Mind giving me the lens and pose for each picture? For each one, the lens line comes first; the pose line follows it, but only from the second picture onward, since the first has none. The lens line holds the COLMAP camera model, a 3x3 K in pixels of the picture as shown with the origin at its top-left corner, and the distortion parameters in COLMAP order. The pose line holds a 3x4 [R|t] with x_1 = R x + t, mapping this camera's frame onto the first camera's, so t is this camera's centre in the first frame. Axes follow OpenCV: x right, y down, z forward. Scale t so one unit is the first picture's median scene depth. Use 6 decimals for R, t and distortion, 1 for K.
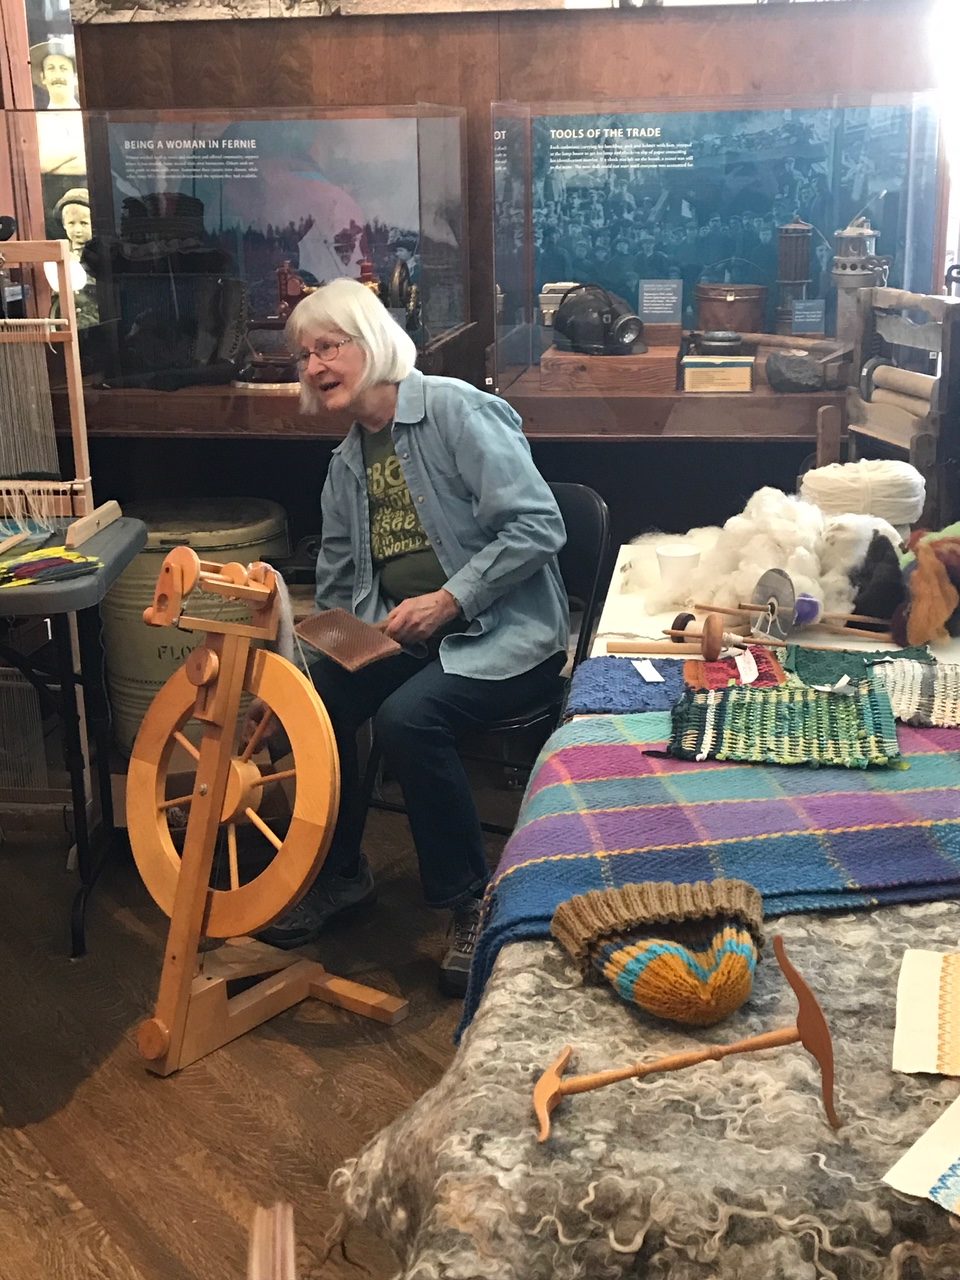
lens RADIAL K [[1673.9, 0, 480.2], [0, 1673.9, 639.8], [0, 0, 1]] dist [0.006694, 0.000000]
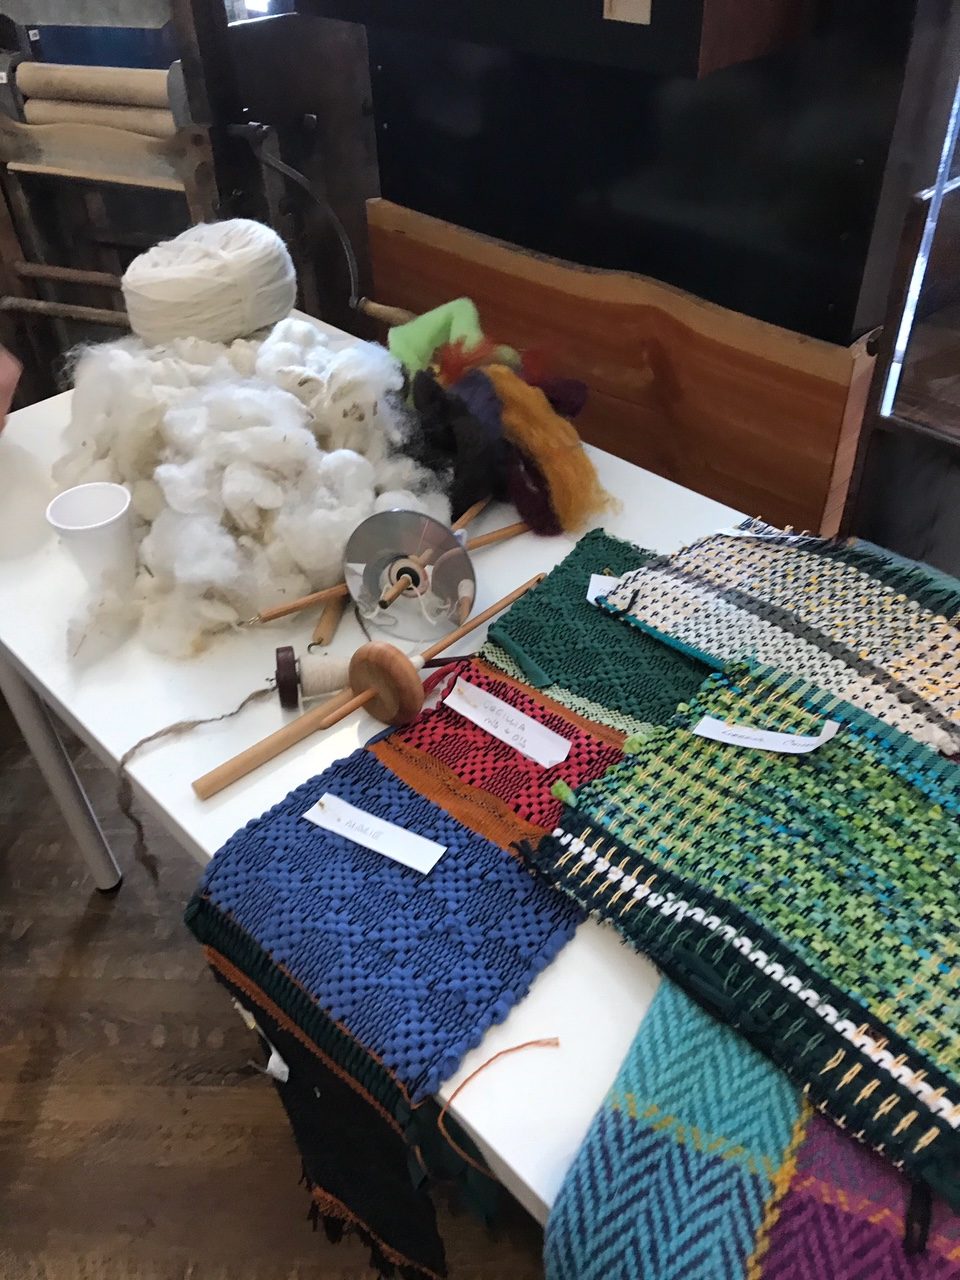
lens RADIAL K [[1037.8, 0, 480.6], [0, 1037.8, 641.7], [0, 0, 1]] dist [0.049058, -0.052869]
pose [[0.620388, -0.508113, 0.597444, -0.039483], [0.245918, 0.849369, 0.467007, -0.176770], [-0.744743, -0.142804, 0.651893, 0.817517]]
